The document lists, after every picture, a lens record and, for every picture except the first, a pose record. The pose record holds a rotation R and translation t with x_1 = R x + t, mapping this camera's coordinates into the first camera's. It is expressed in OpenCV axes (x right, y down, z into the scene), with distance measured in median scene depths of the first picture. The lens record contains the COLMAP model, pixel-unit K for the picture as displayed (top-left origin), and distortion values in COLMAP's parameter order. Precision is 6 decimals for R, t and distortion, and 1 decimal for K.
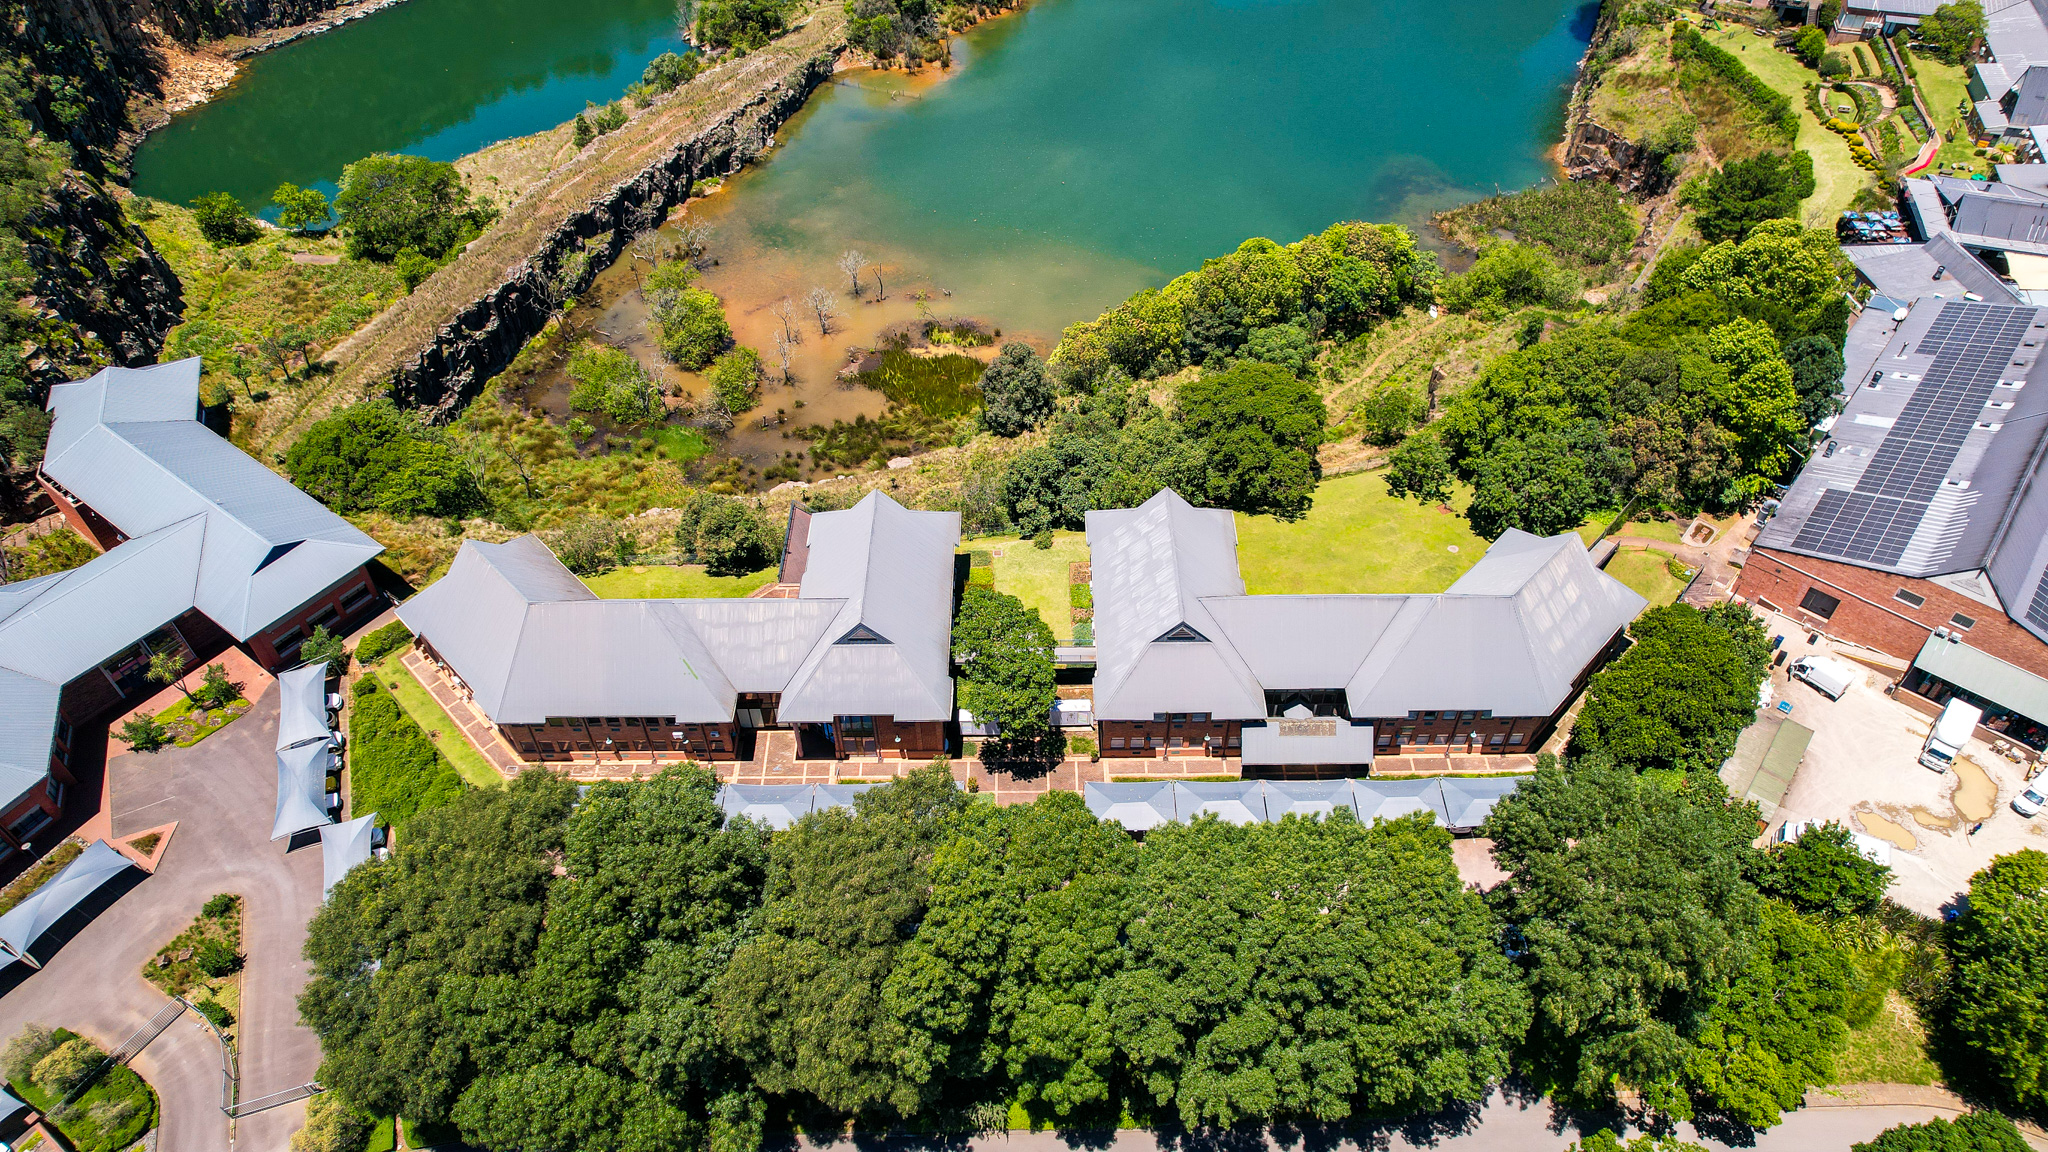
lens RADIAL K [[1276.3, 0, 1037.5], [0, 1276.3, 520.1], [0, 0, 1]] dist [-0.101989, 0.096042]
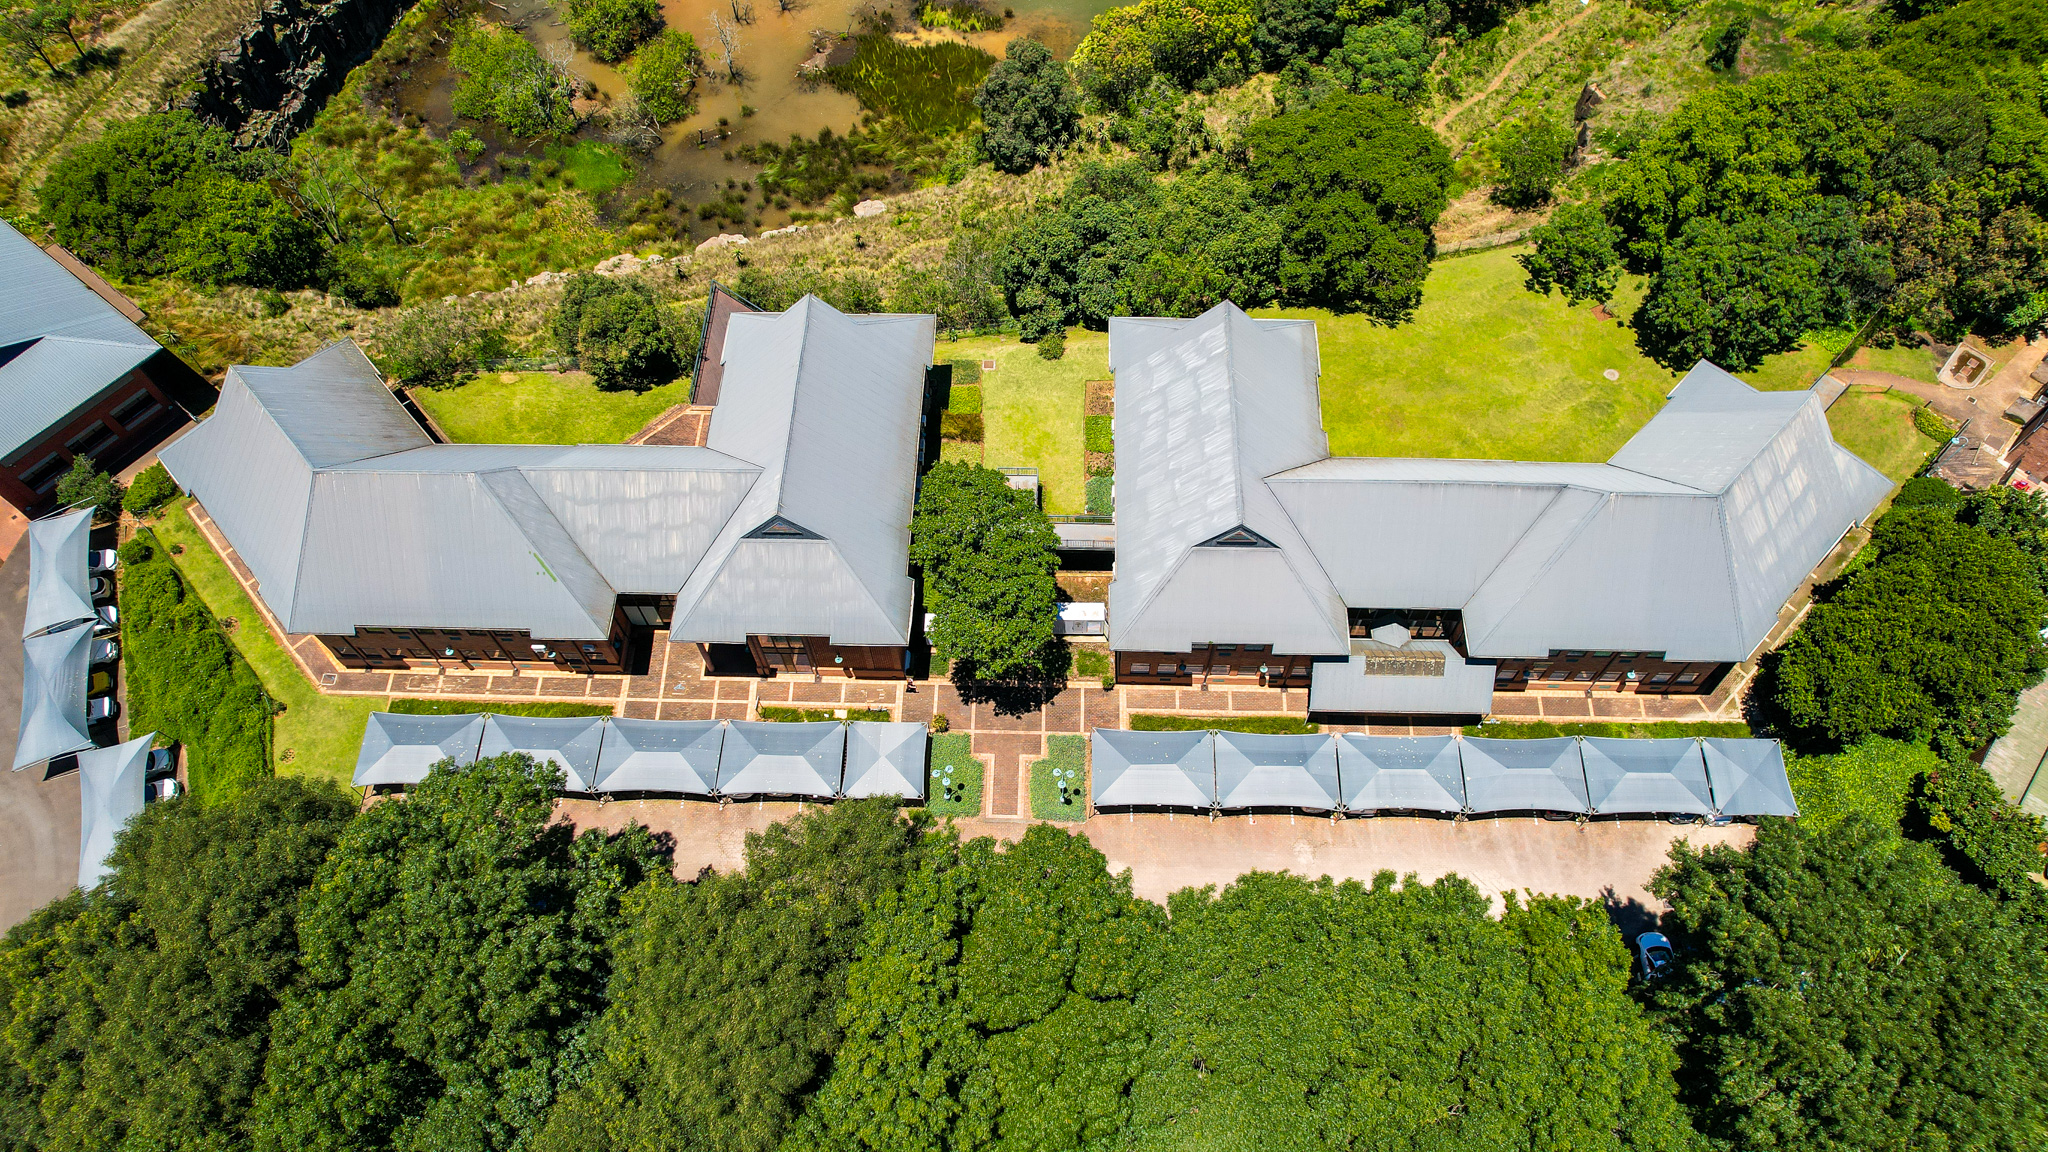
lens RADIAL K [[1276.3, 0, 1037.5], [0, 1276.3, 520.1], [0, 0, 1]] dist [-0.101989, 0.096042]
pose [[0.999400, 0.027217, -0.021417, 0.014725], [-0.020252, 0.960914, 0.276106, -0.089674], [0.028094, -0.275507, 0.960889, 0.269563]]
